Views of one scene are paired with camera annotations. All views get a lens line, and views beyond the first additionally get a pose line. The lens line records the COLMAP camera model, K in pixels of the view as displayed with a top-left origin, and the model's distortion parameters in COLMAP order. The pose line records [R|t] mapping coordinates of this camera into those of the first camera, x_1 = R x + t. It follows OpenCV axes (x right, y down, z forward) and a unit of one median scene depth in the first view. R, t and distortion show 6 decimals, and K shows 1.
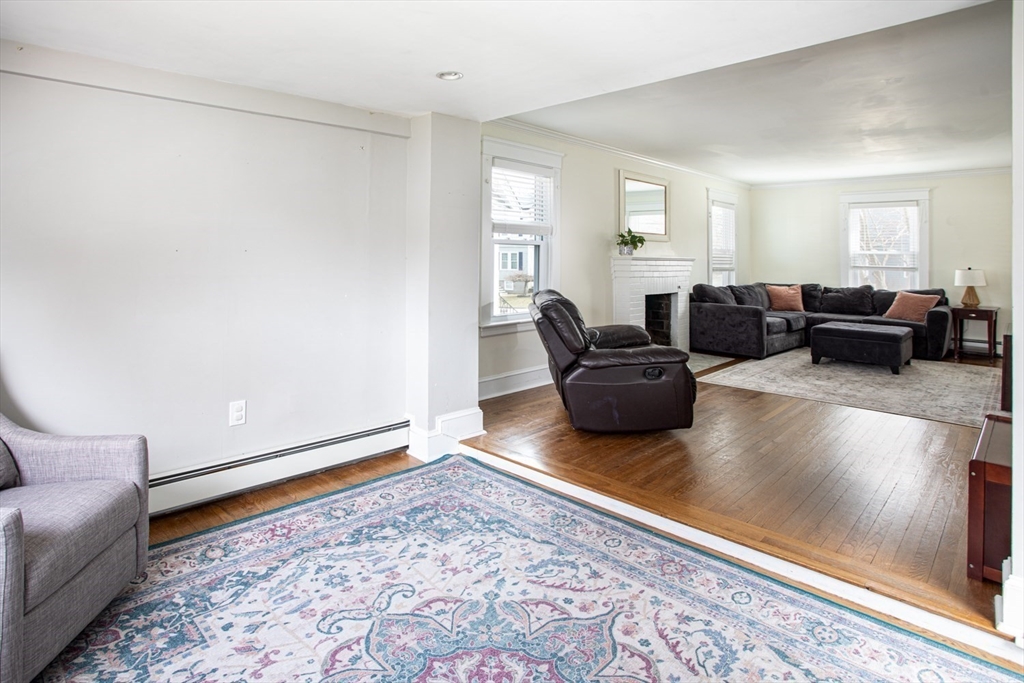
lens RADIAL K [[566.7, 0, 461.0], [0, 566.7, 228.9], [0, 0, 1]] dist [-0.010647, 0.000959]
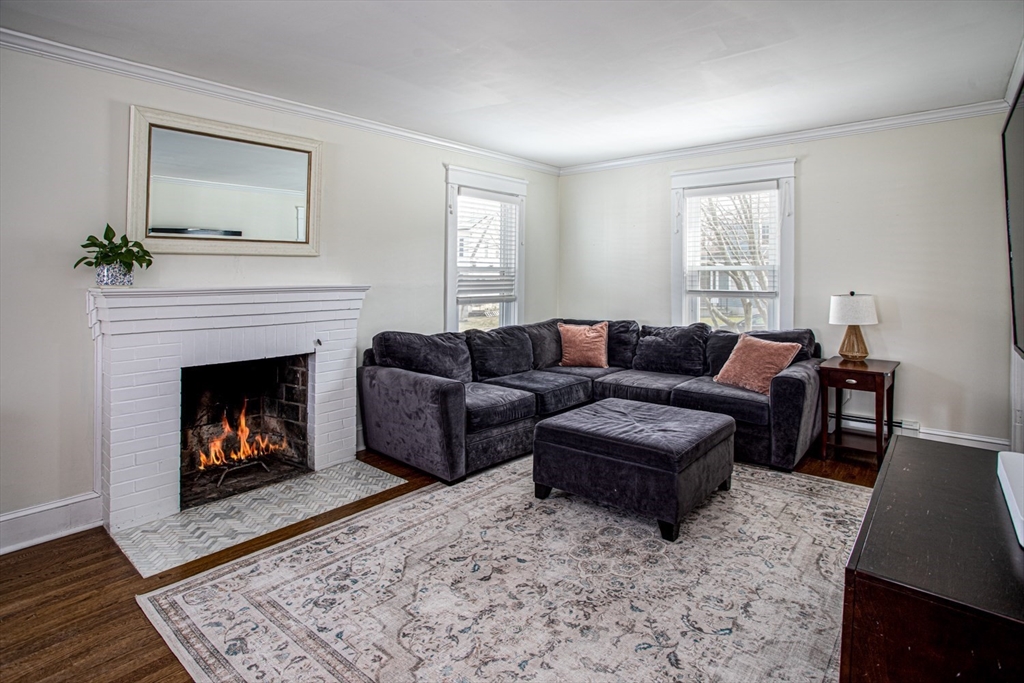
lens RADIAL K [[537.5, 0, 497.3], [0, 537.5, 255.1], [0, 0, 1]] dist [-0.047398, 0.011597]
pose [[0.997687, -0.016582, 0.065917, 0.497767], [0.015700, 0.999780, 0.013884, 0.017943], [-0.066133, -0.012817, 0.997728, 0.478429]]
